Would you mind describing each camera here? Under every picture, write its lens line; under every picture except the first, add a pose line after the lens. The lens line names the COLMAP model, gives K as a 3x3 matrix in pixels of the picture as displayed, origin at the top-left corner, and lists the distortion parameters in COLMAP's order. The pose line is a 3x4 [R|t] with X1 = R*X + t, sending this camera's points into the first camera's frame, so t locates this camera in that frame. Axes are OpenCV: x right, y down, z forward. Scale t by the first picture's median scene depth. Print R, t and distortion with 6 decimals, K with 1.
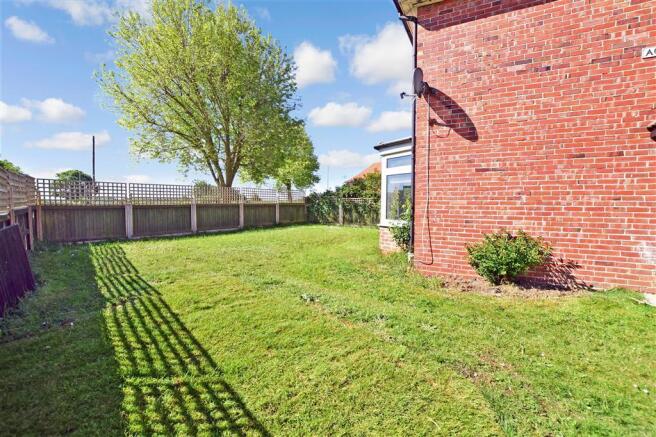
lens RADIAL K [[289.4, 0, 328.0], [0, 289.4, 218.5], [0, 0, 1]] dist [-0.039505, 0.012312]
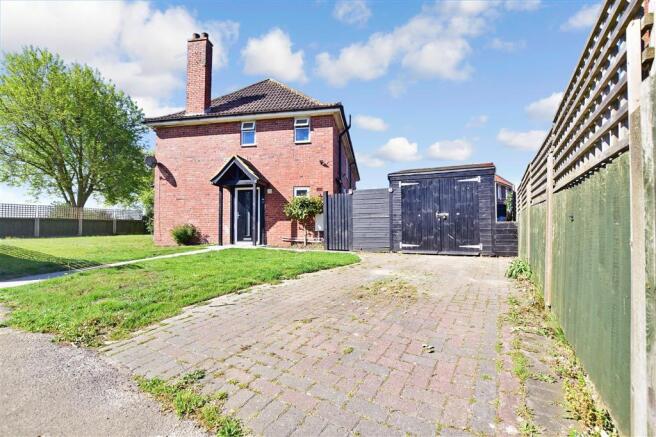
lens RADIAL K [[289.4, 0, 328.0], [0, 289.4, 218.5], [0, 0, 1]] dist [-0.039505, 0.012312]
pose [[0.947669, -0.001266, 0.319253, 0.271615], [0.027980, 0.996474, -0.079105, 0.061491], [-0.318027, 0.083898, 0.944362, -0.468558]]
